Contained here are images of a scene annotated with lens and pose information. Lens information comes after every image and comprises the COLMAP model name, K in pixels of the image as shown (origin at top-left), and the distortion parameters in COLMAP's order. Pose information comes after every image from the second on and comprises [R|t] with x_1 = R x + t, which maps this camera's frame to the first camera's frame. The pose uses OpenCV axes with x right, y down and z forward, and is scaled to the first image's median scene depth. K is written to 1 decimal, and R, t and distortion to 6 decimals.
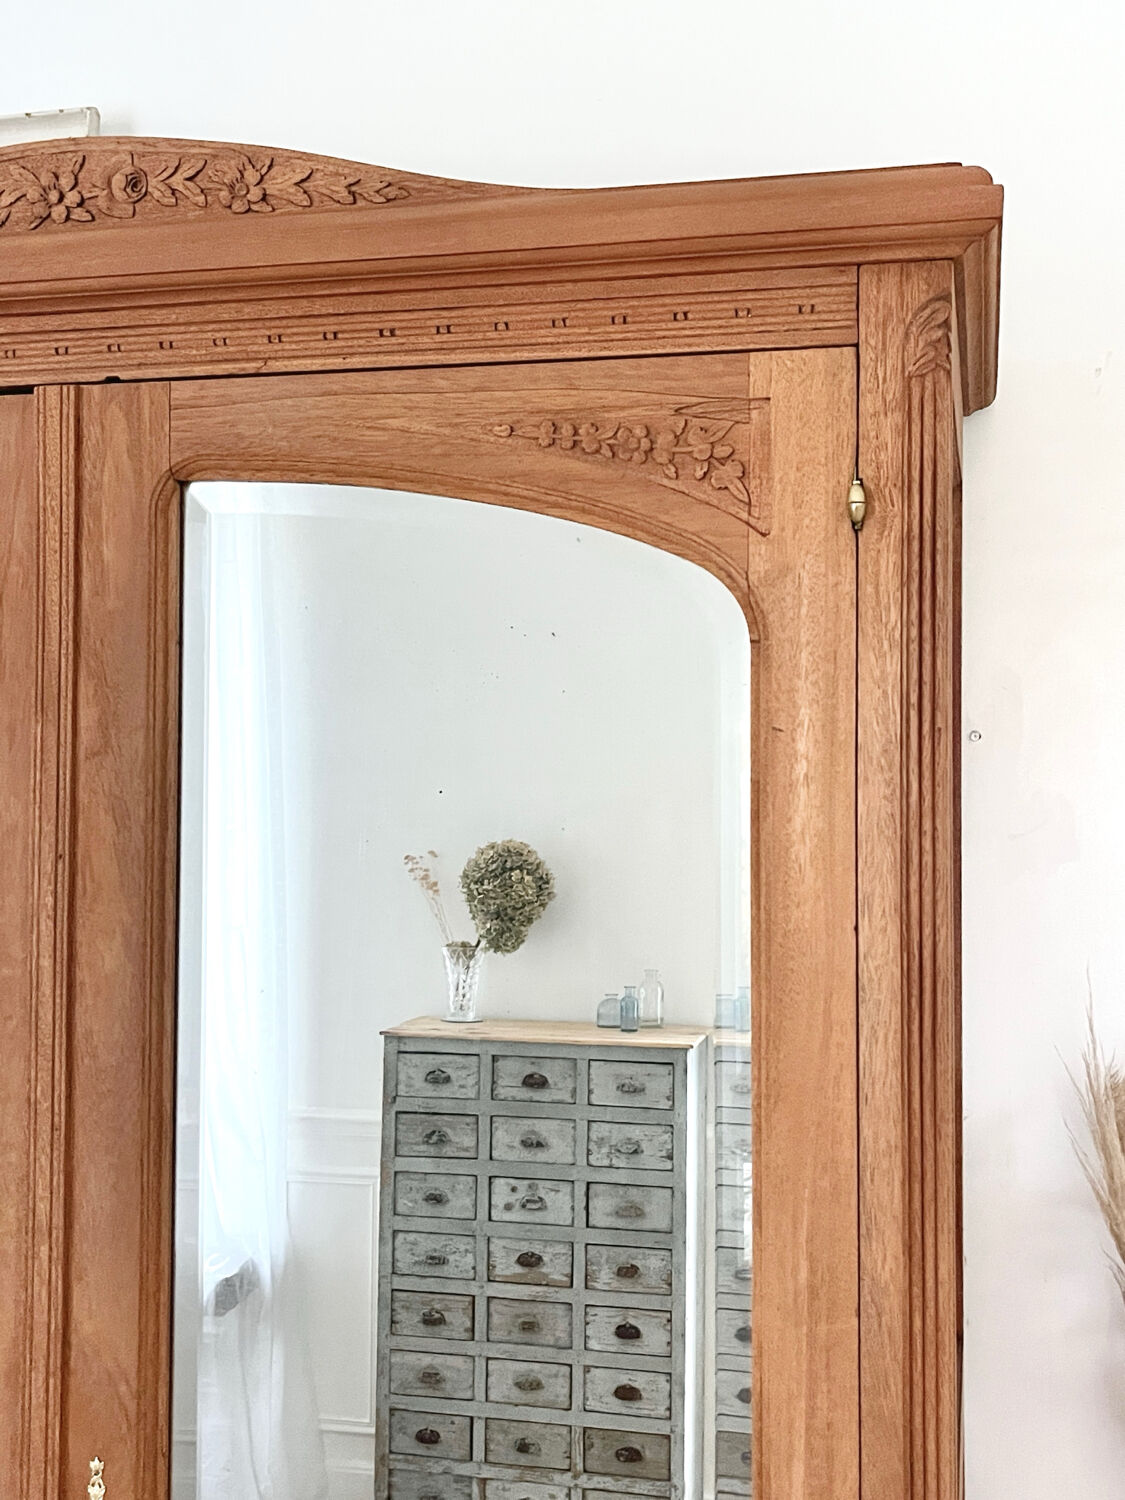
lens RADIAL K [[1666.7, 0, 585.0], [0, 1666.7, 728.8], [0, 0, 1]] dist [0.022728, 0.000000]
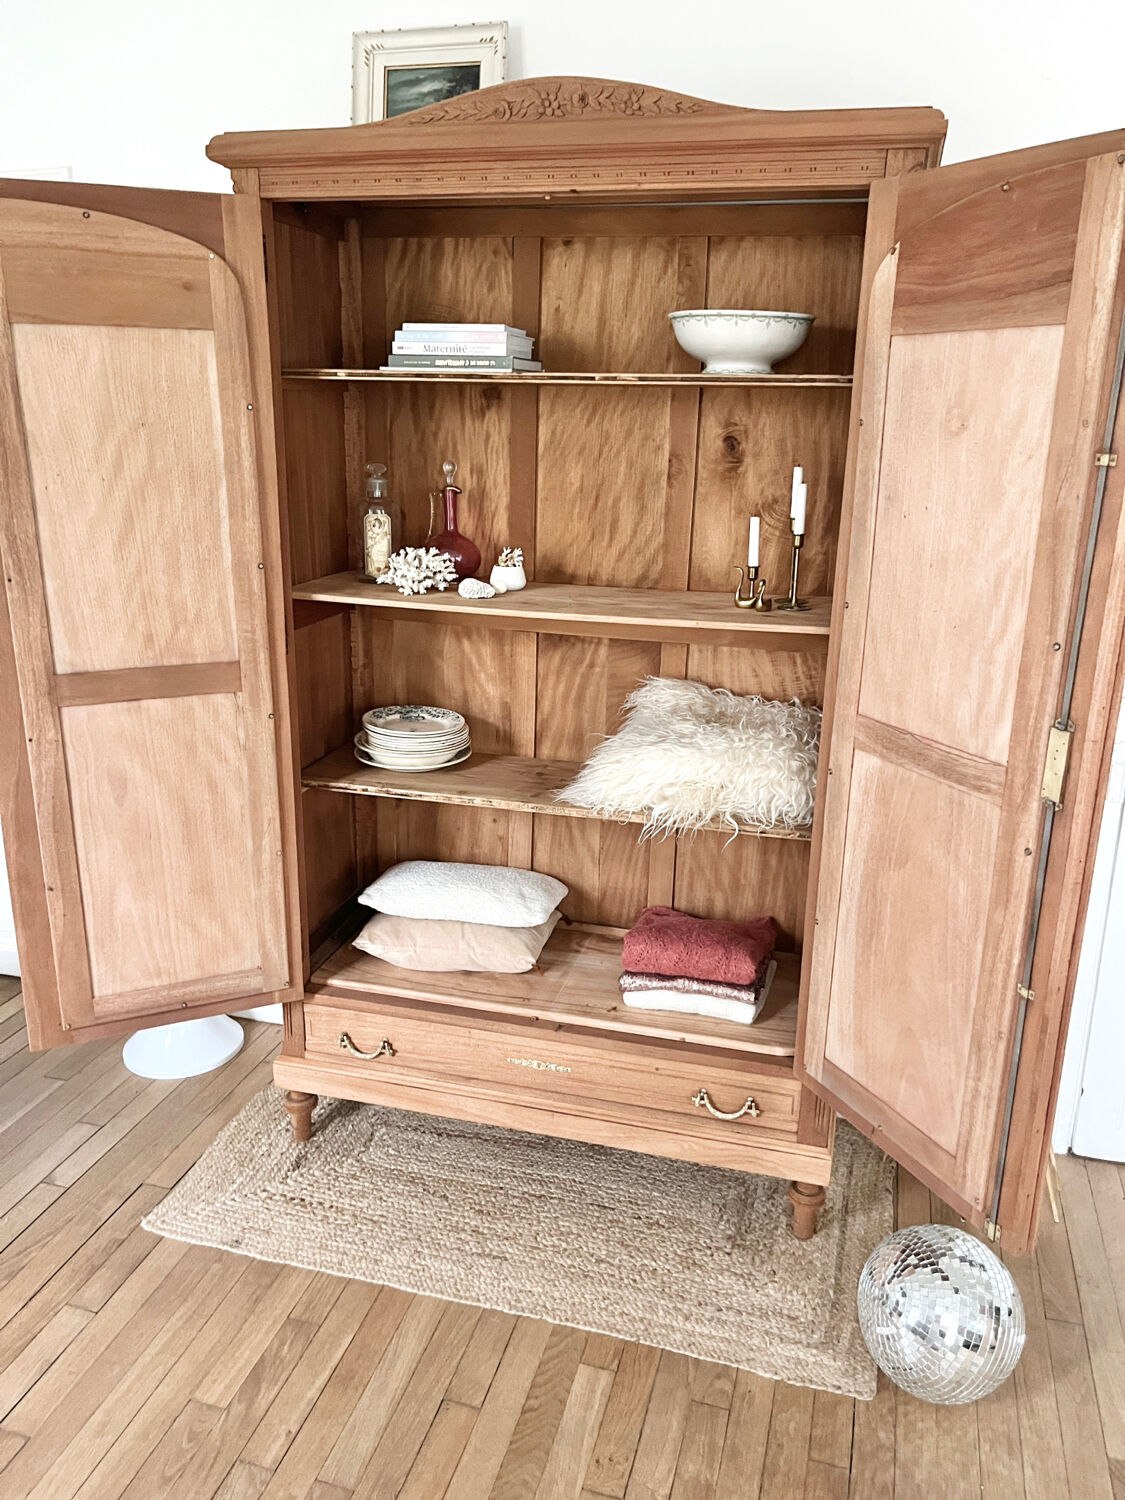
lens RADIAL K [[1126.1, 0, 583.0], [0, 1126.1, 734.6], [0, 0, 1]] dist [0.034825, -0.035077]
pose [[0.999394, 0.026720, -0.022305, -0.211261], [-0.018582, 0.951464, 0.307197, 0.039619], [0.029431, -0.306596, 0.951384, -0.825392]]
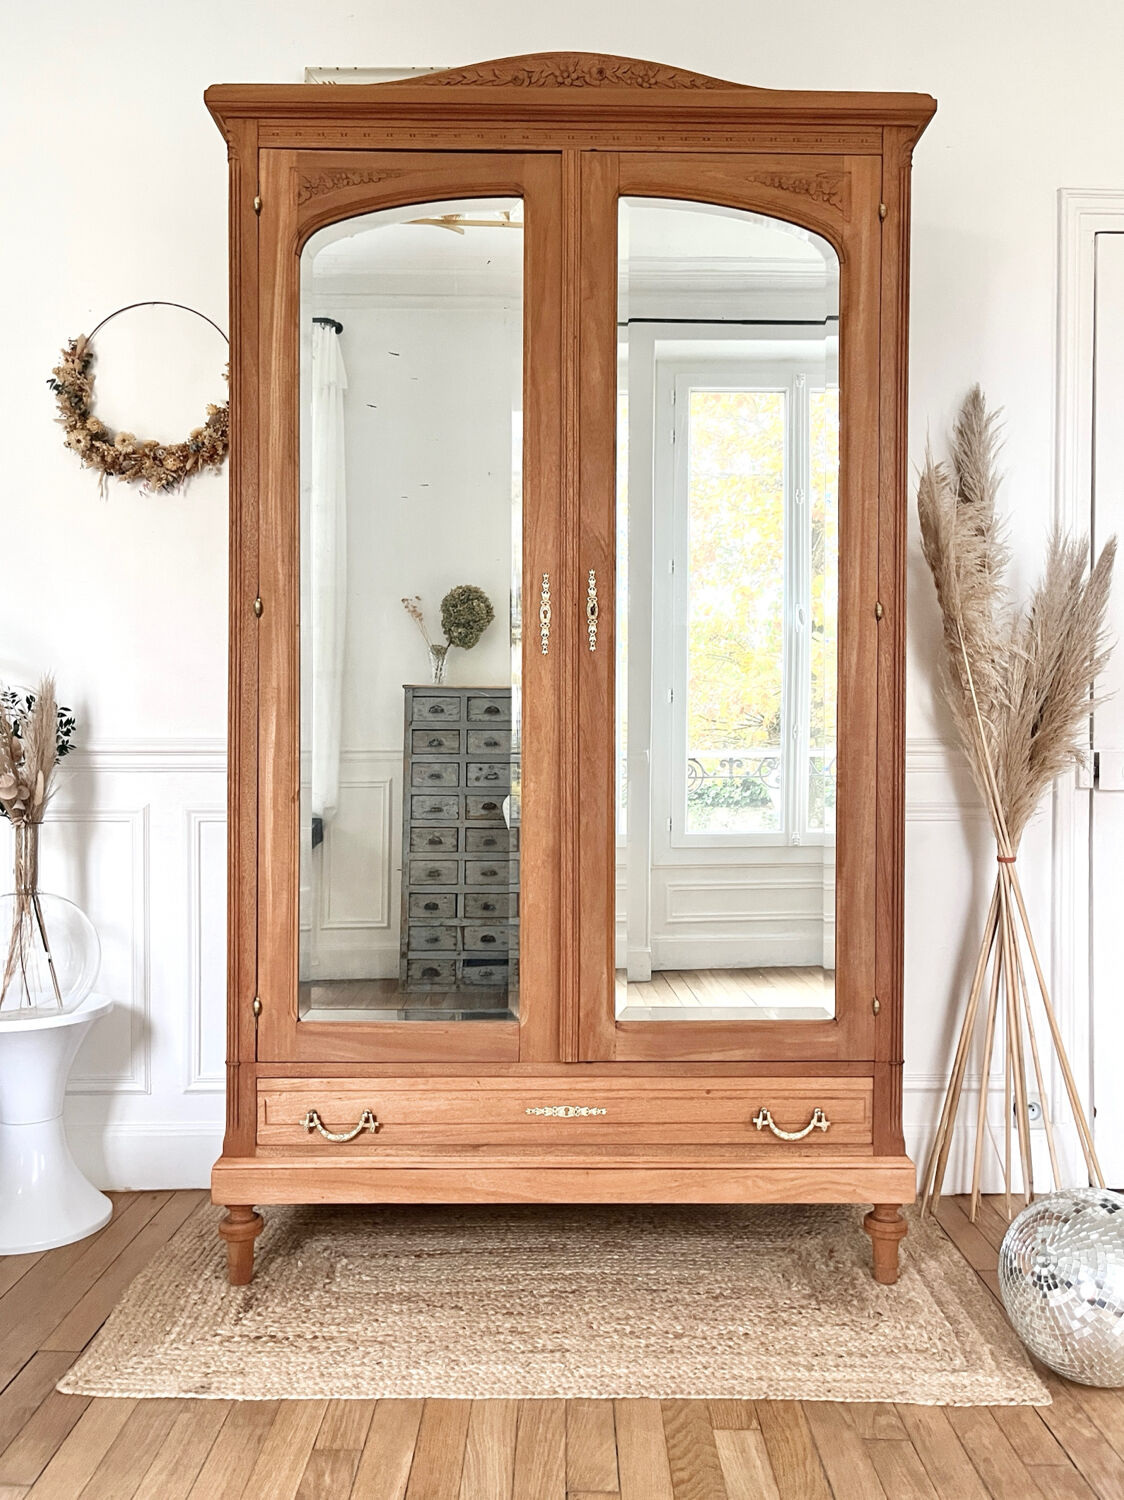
lens RADIAL K [[1168.3, 0, 564.9], [0, 1168.3, 763.4], [0, 0, 1]] dist [0.030606, -0.015440]
pose [[0.971929, -0.000652, 0.235274, -0.752033], [-0.007880, 0.999345, 0.035325, 0.664698], [-0.235143, -0.036187, 0.971287, -0.766653]]
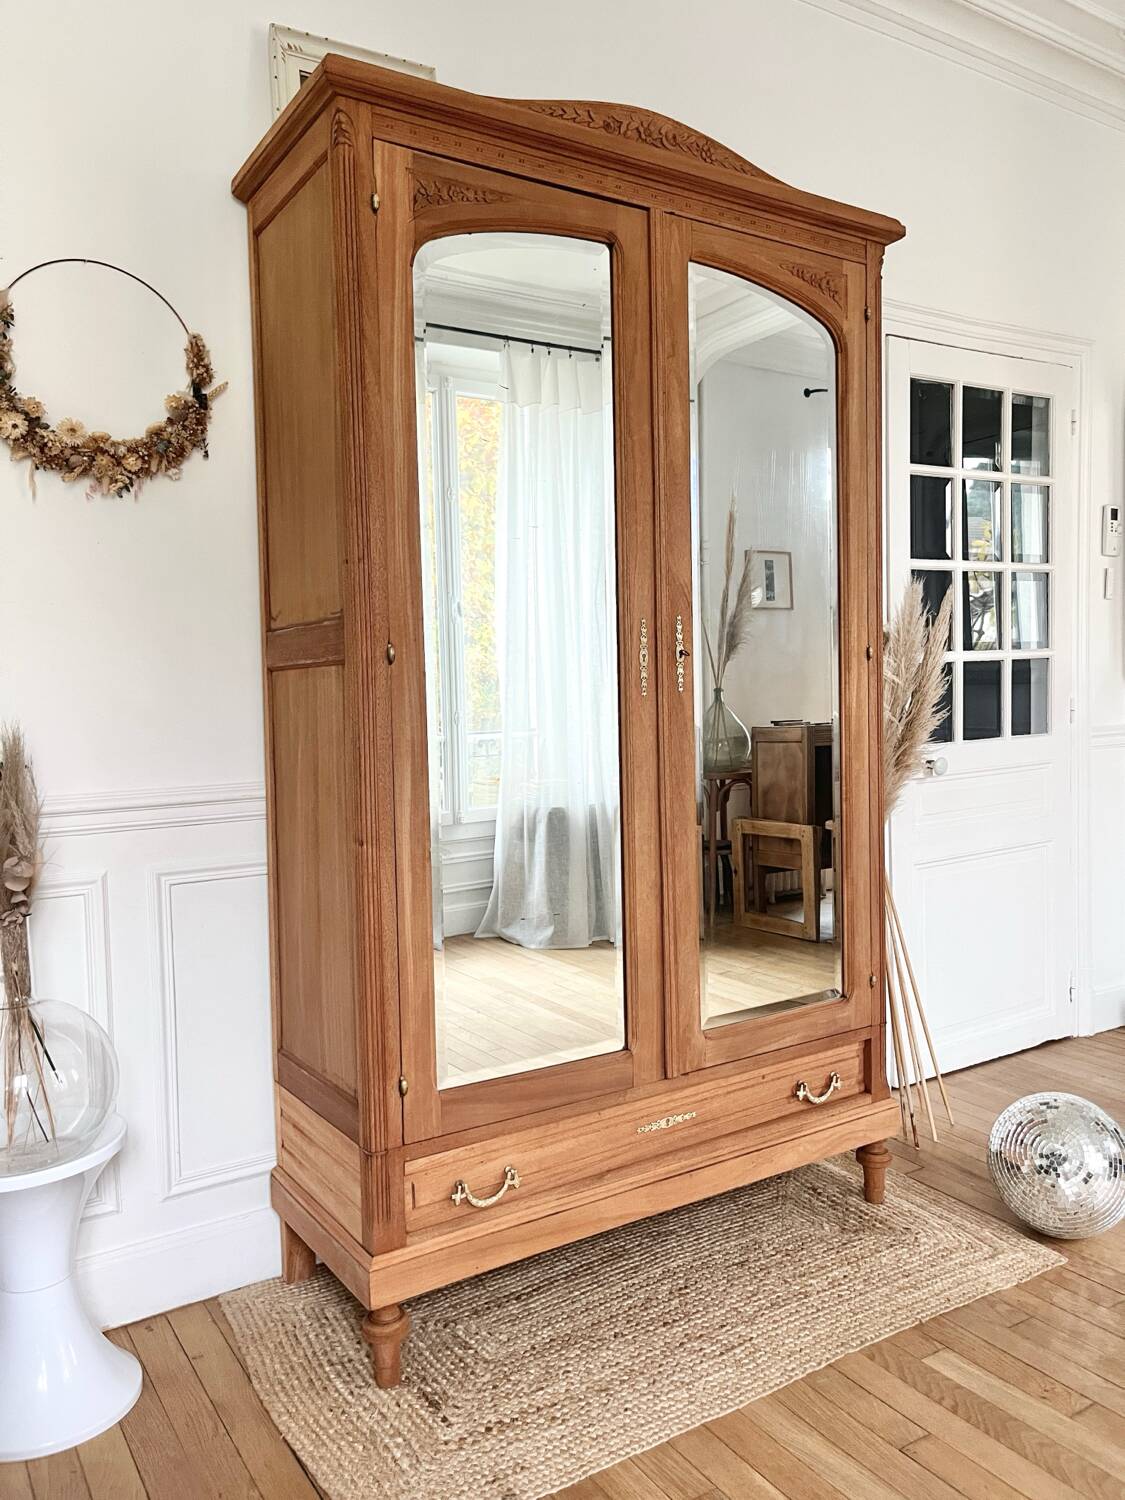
lens RADIAL K [[1126.1, 0, 555.9], [0, 1126.1, 749.2], [0, 0, 1]] dist [0.034825, -0.035077]
pose [[0.706357, -0.055483, 0.705678, -1.742673], [0.004956, 0.997287, 0.073449, 0.511007], [-0.707839, -0.048384, 0.704715, -0.180345]]
